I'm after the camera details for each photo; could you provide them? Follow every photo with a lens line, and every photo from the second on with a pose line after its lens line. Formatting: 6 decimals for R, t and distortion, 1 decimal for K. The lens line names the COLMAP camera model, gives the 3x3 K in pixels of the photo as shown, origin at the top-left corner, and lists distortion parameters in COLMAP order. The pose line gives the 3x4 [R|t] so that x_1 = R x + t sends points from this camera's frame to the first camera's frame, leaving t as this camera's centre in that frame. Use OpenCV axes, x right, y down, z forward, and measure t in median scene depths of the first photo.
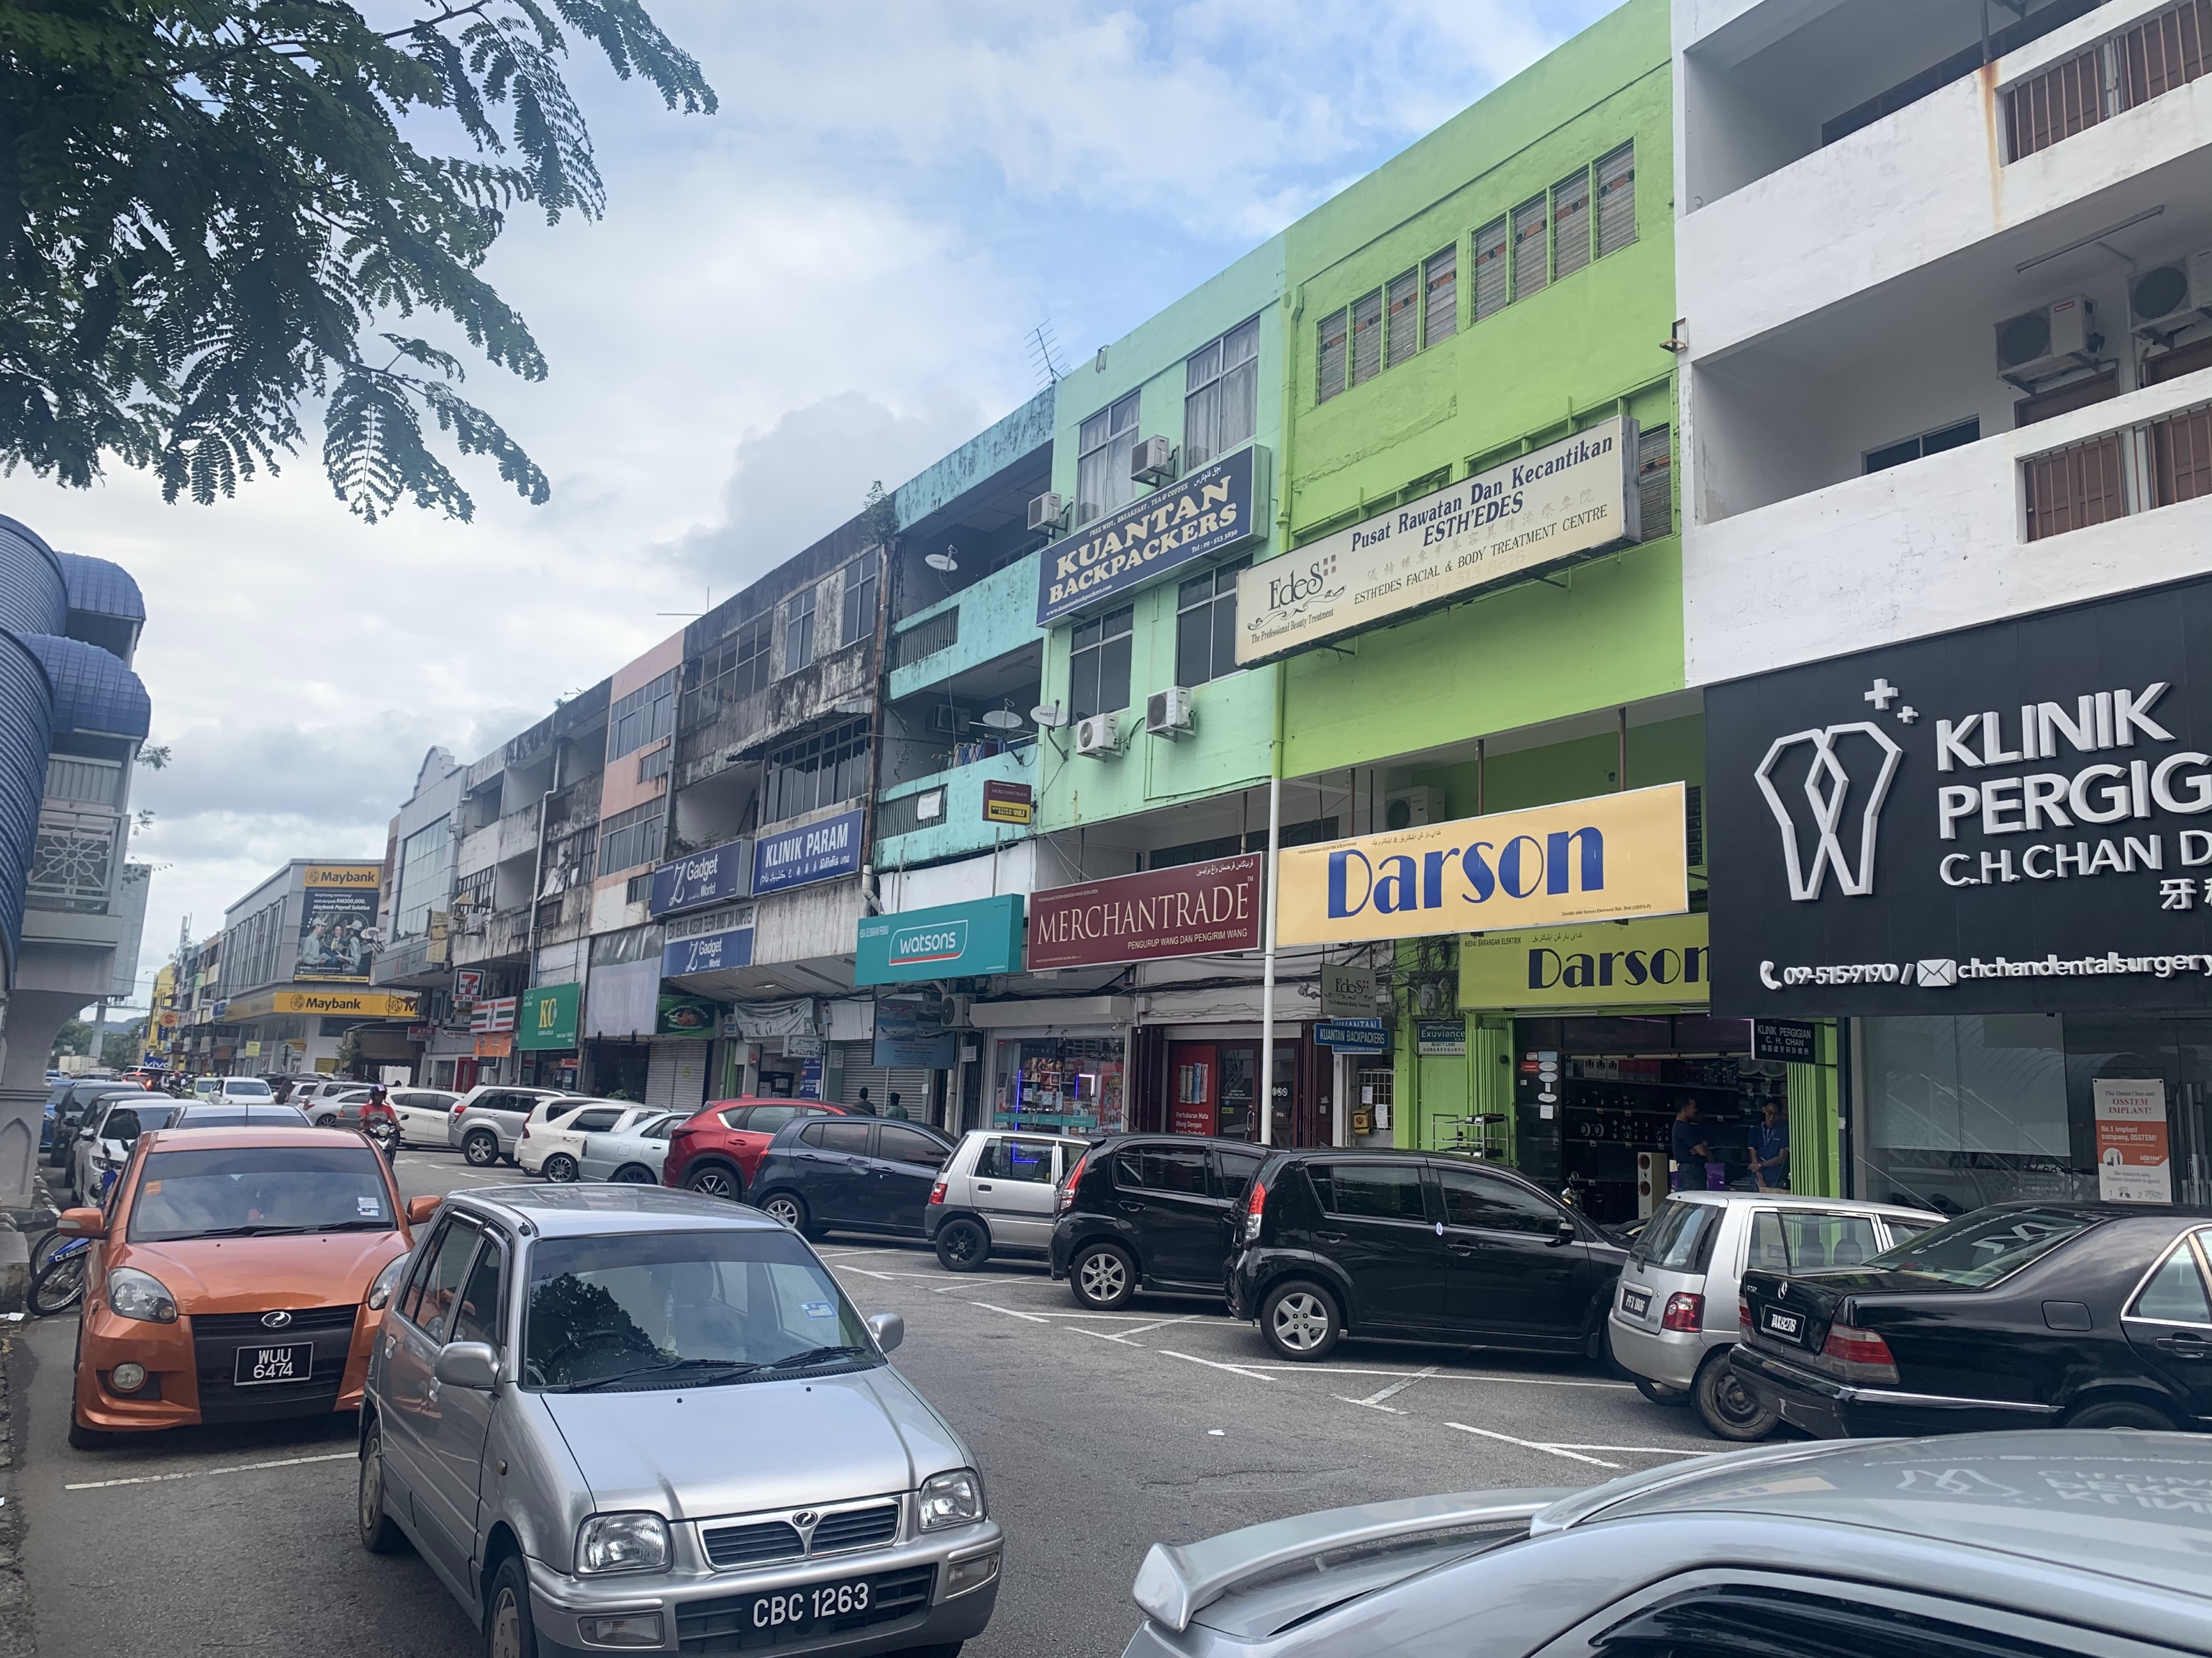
lens RADIAL K [[1675.8, 0, 1121.1], [0, 1675.8, 824.0], [0, 0, 1]] dist [0.048032, -0.059505]
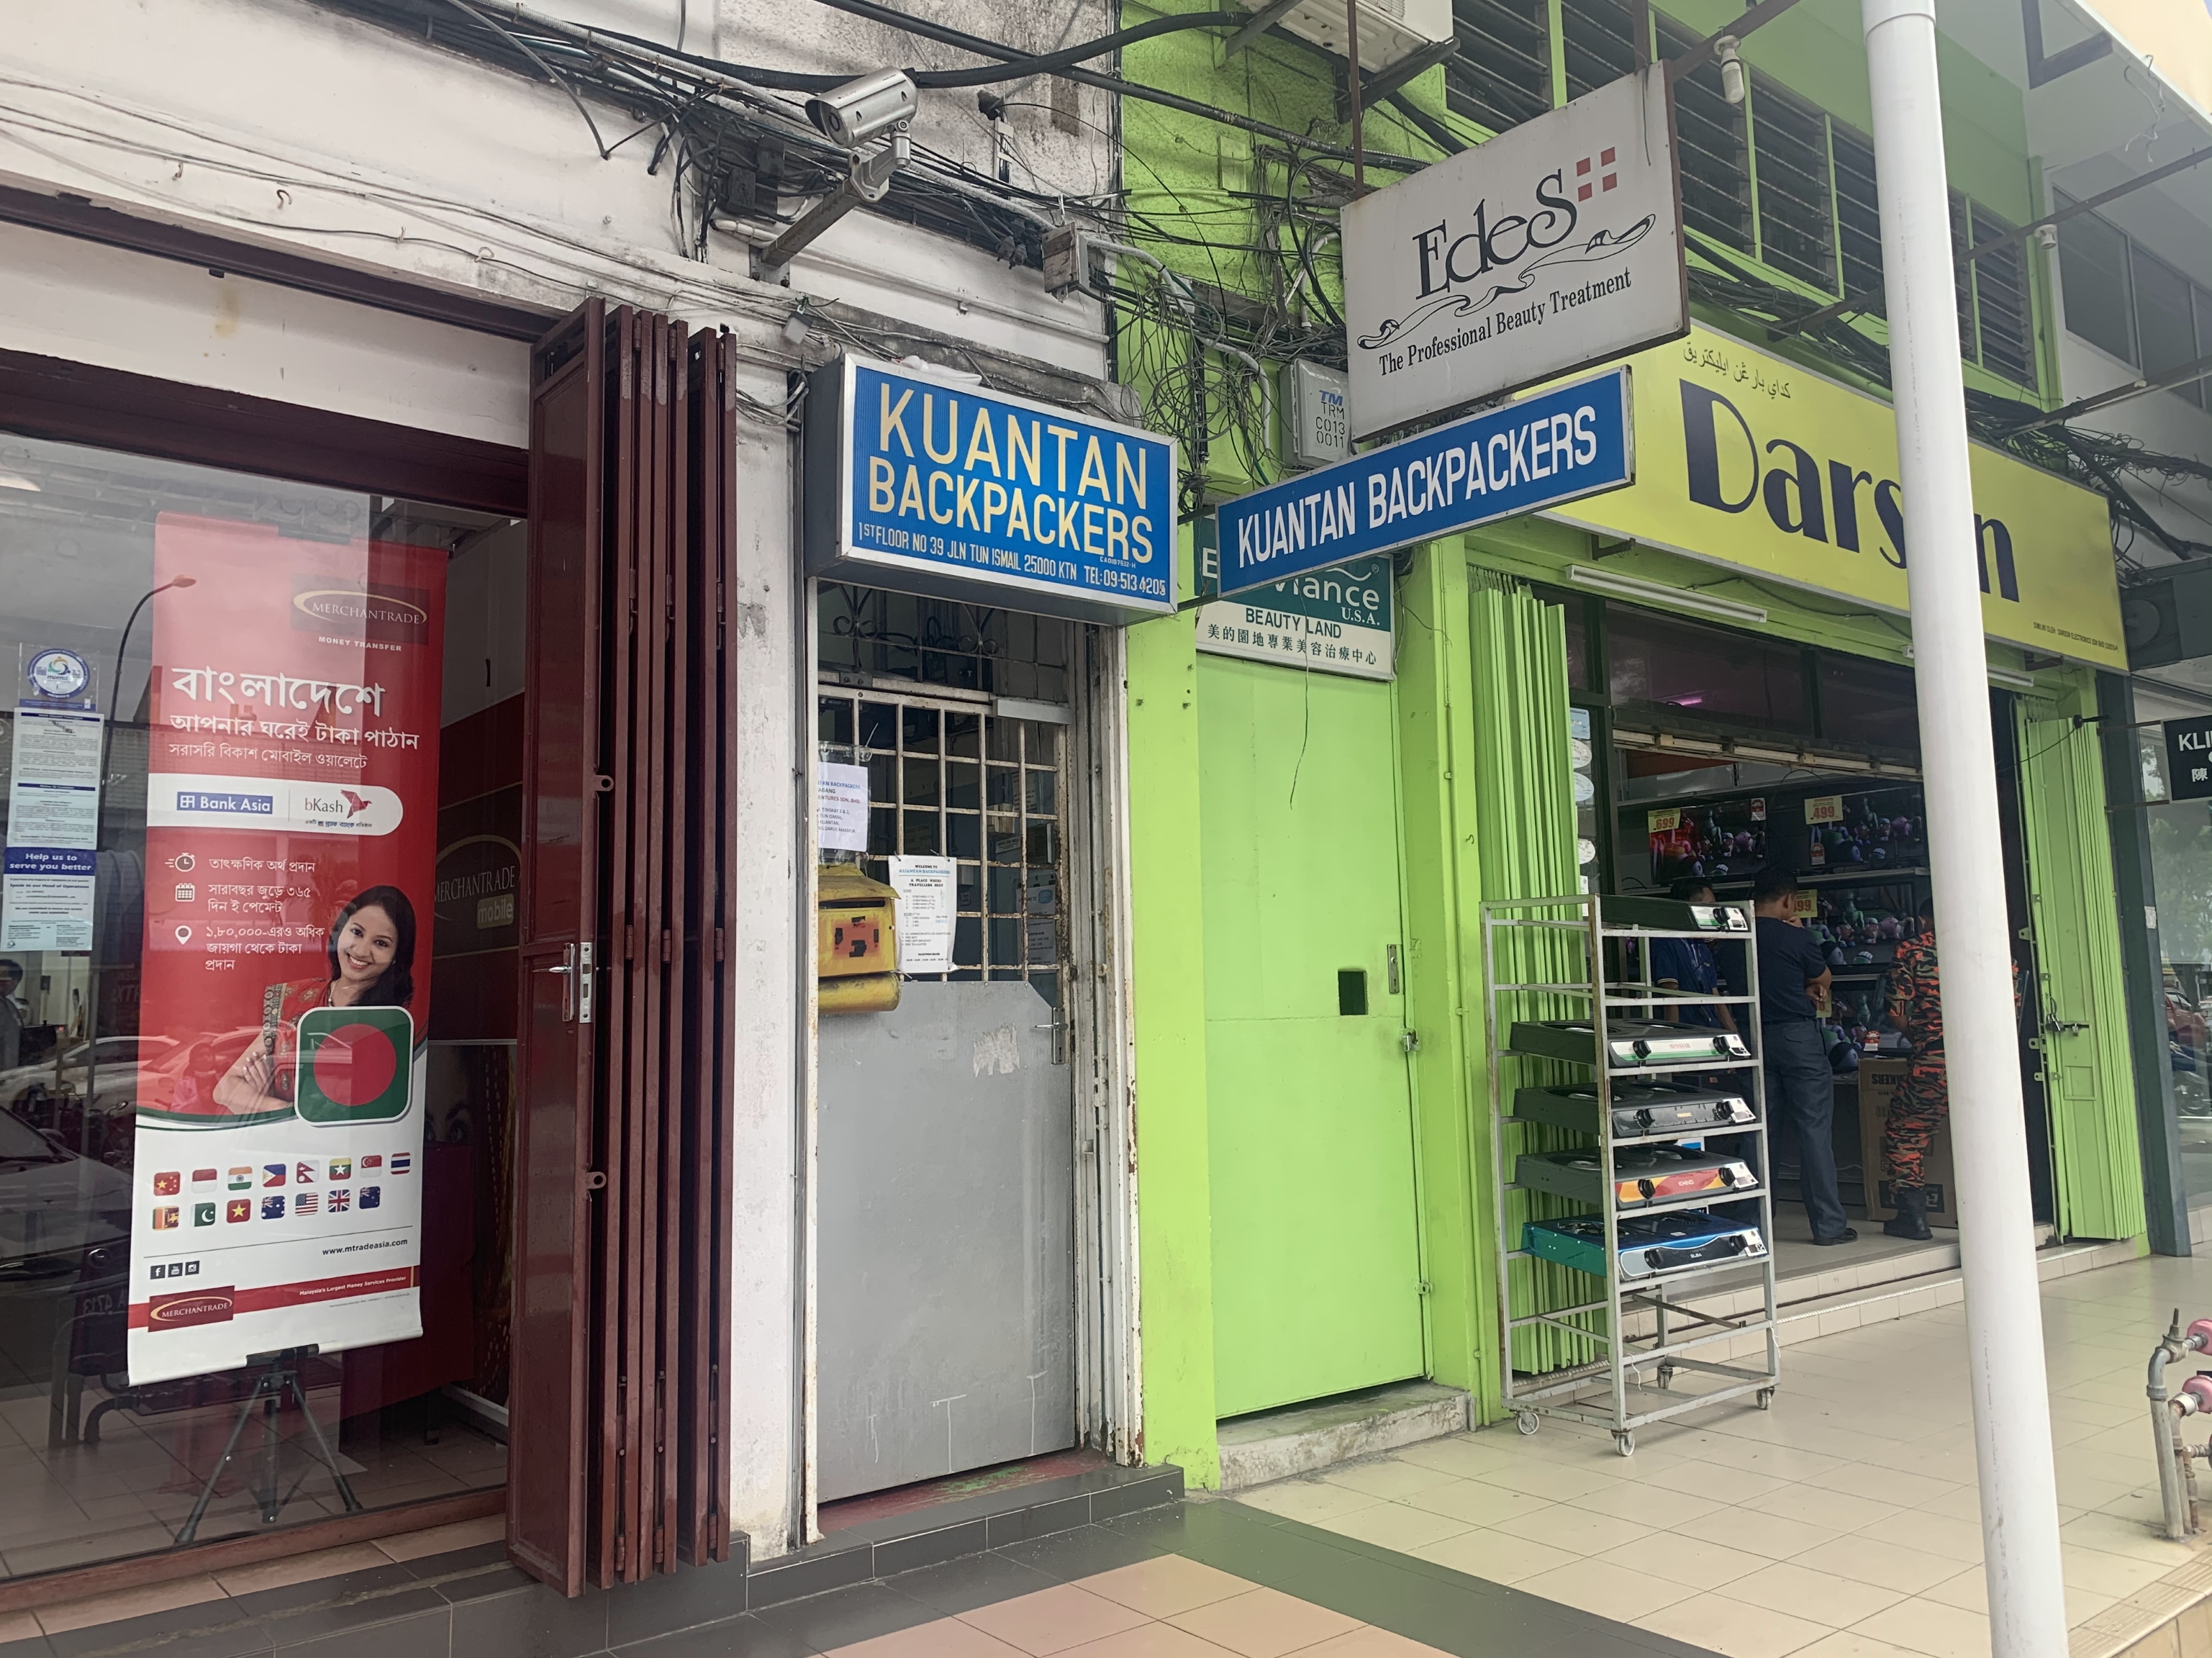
lens RADIAL K [[1675.8, 0, 1121.1], [0, 1675.8, 824.0], [0, 0, 1]] dist [0.048032, -0.059505]
pose [[-0.105729, 0.069380, 0.991972, -0.043612], [-0.151101, 0.984858, -0.084987, 0.178471], [-0.982848, -0.158874, -0.093644, 1.008654]]
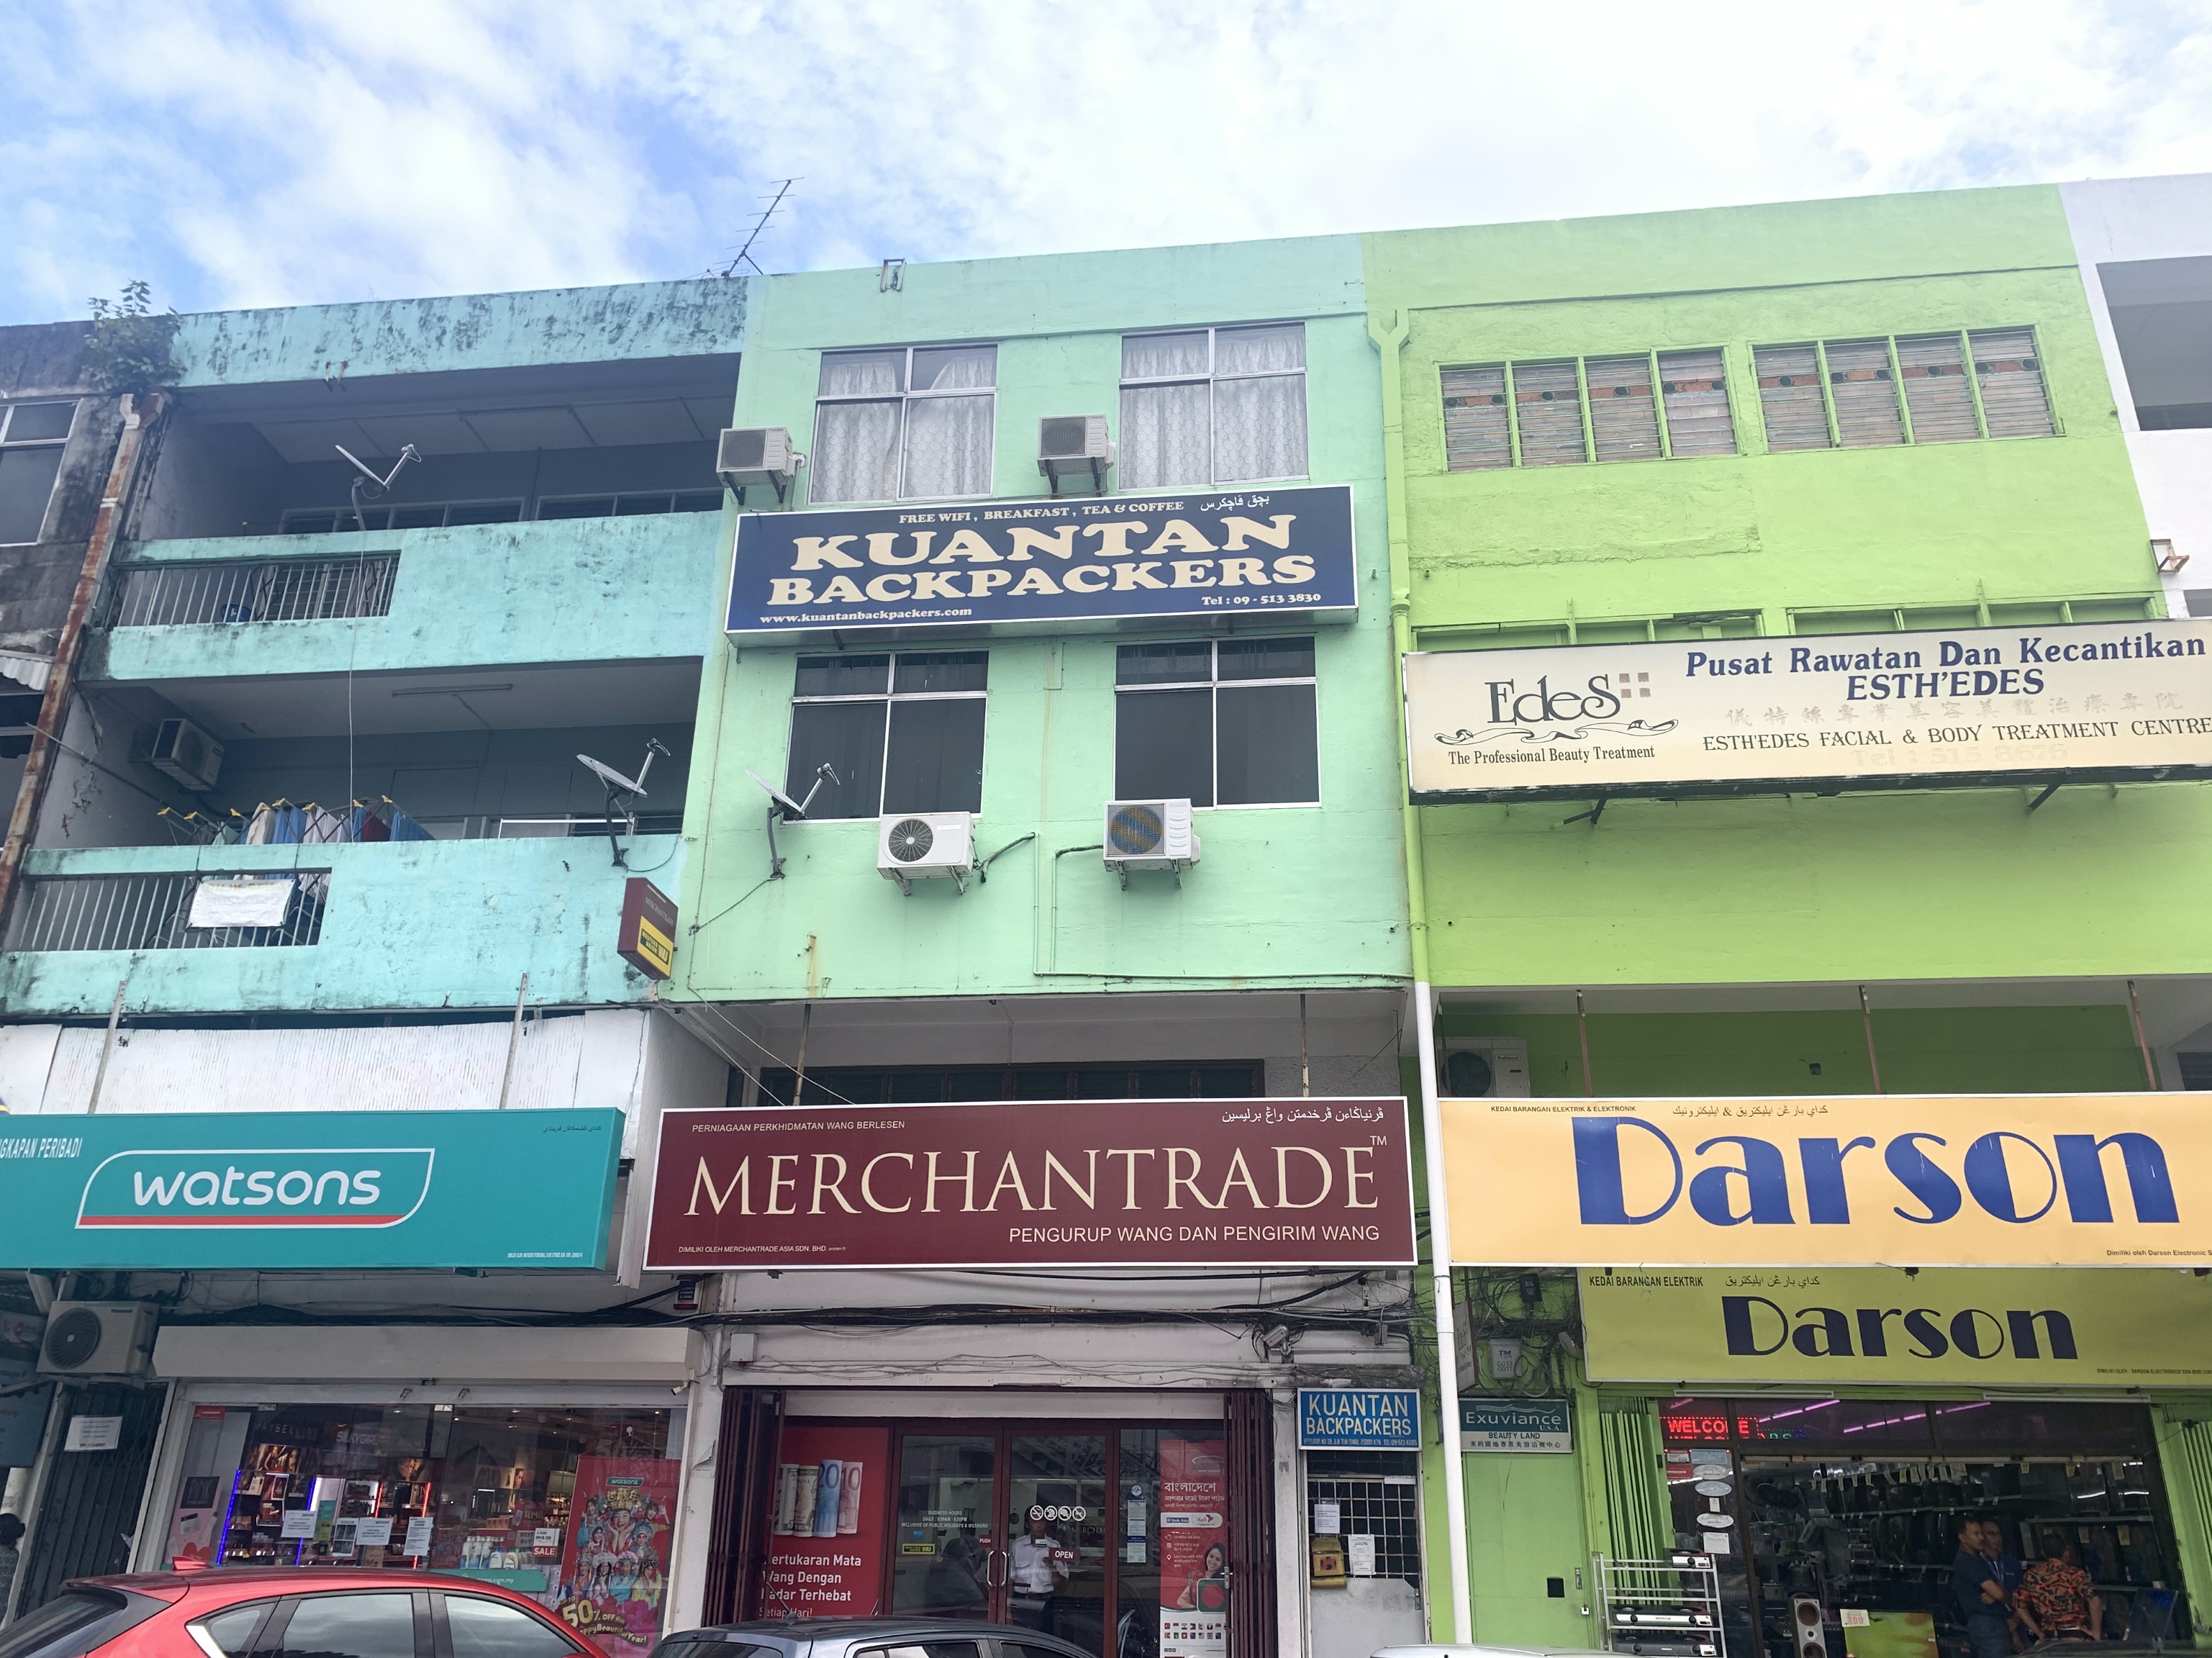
lens RADIAL K [[1675.8, 0, 1121.1], [0, 1675.8, 824.0], [0, 0, 1]] dist [0.048032, -0.059505]
pose [[0.630768, 0.269244, 0.727763, -0.432424], [-0.116748, 0.960127, -0.254021, 0.084640], [-0.767138, 0.075264, 0.637051, 0.658636]]
